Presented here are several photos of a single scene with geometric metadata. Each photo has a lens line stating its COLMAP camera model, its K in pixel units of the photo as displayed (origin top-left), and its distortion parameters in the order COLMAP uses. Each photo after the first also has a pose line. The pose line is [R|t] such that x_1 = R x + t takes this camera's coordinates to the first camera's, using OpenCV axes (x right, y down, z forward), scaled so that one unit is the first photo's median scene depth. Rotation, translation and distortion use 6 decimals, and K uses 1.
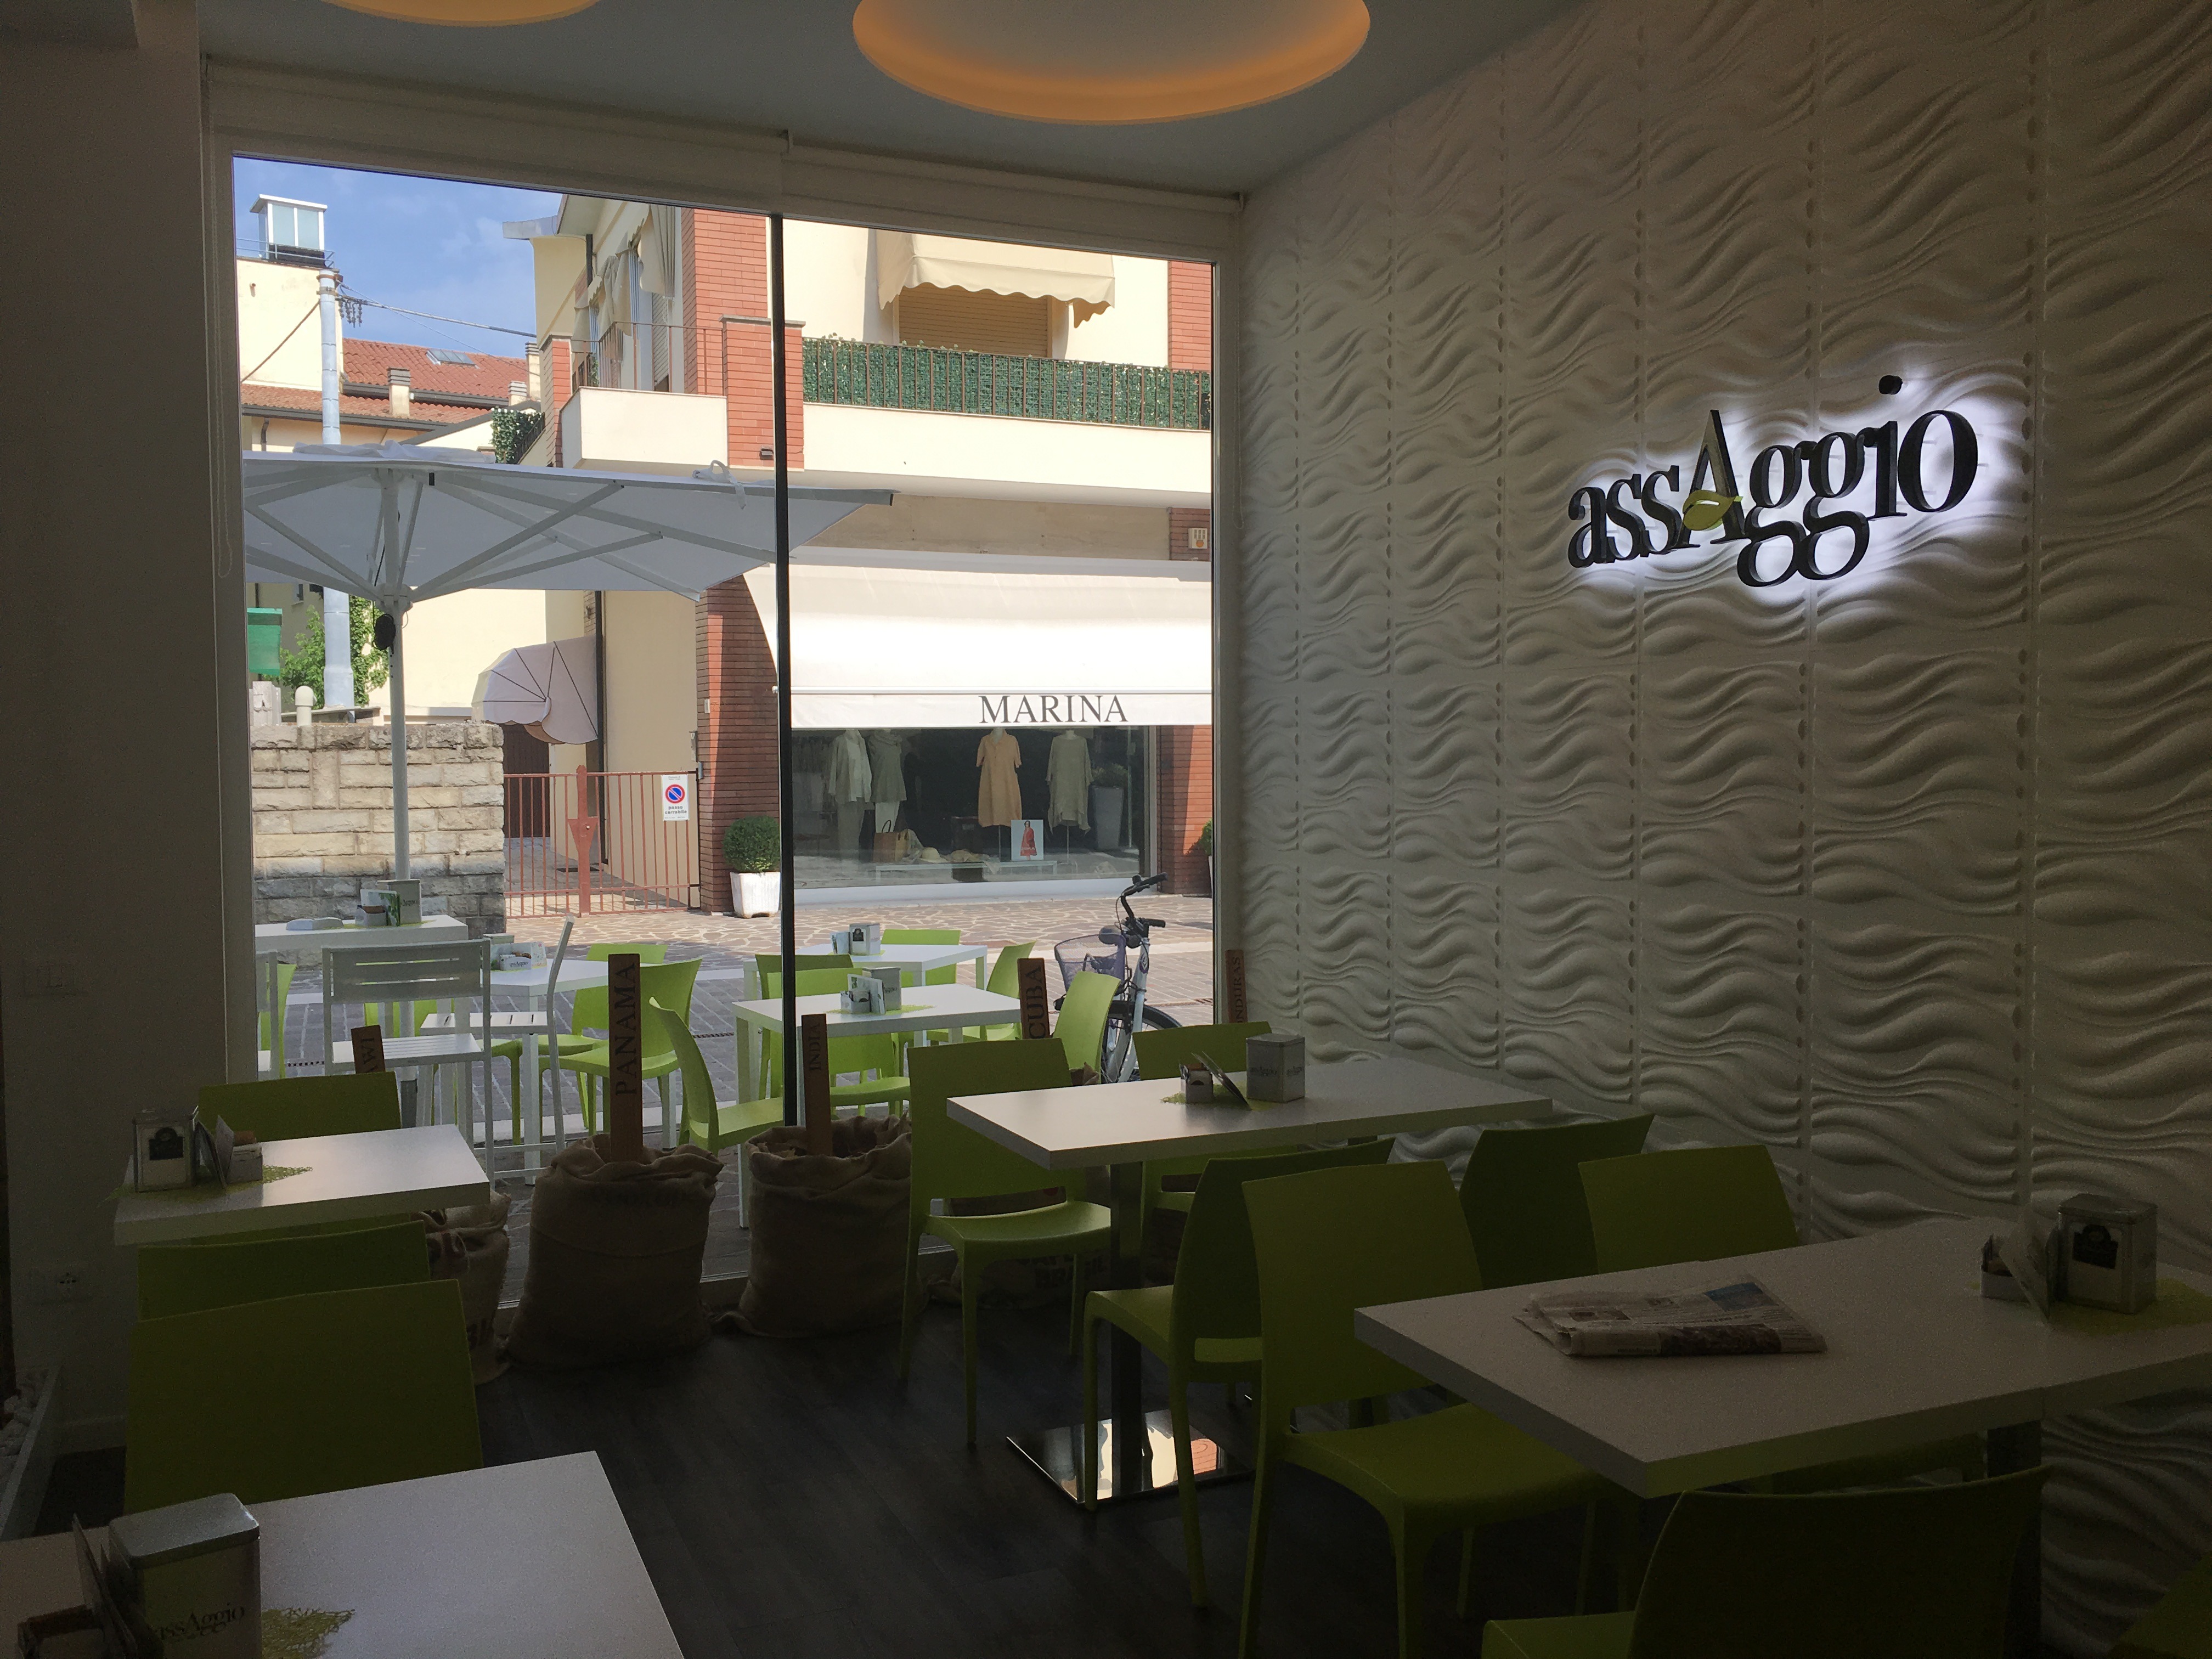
lens RADIAL K [[1956.6, 0, 1106.0], [0, 1956.6, 829.5], [0, 0, 1]] dist [0.046427, -0.002689]
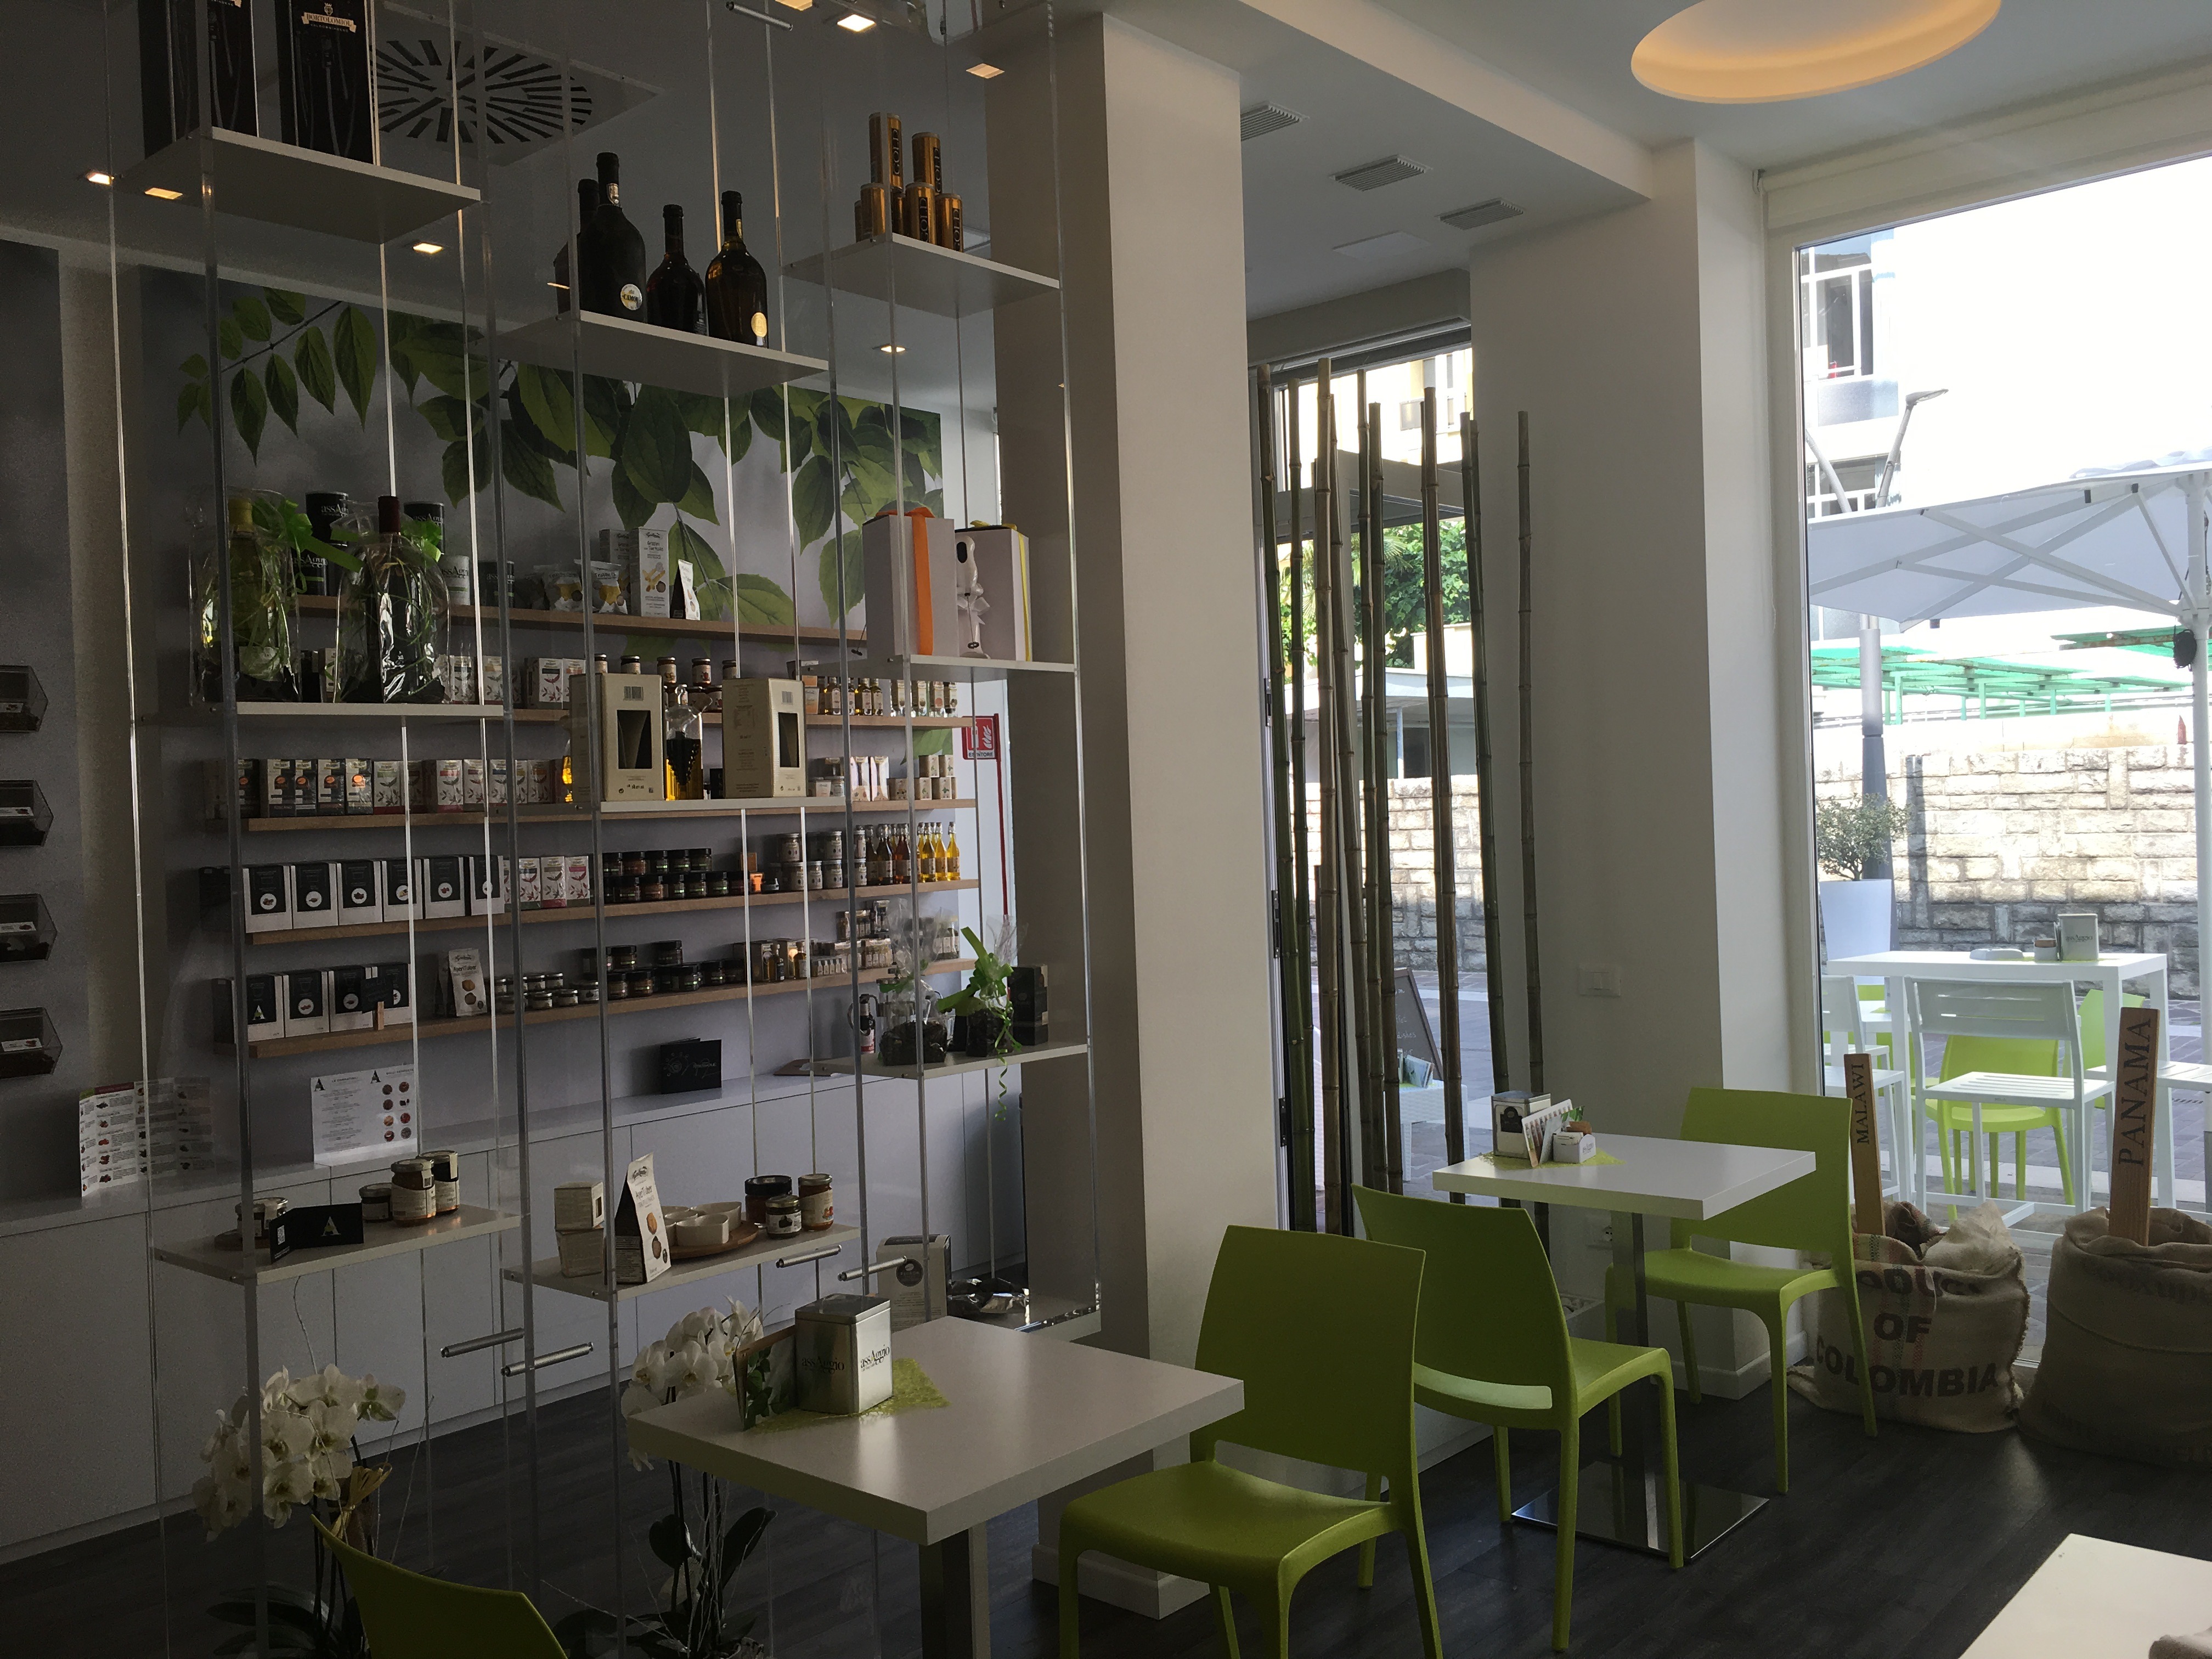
lens RADIAL K [[1956.6, 0, 1106.0], [0, 1956.6, 829.5], [0, 0, 1]] dist [0.046427, -0.002689]
pose [[0.408855, 0.003822, -0.912591, 0.267567], [-0.006941, 0.999975, 0.001079, -0.011044], [0.912573, 0.005894, 0.408872, 0.135165]]
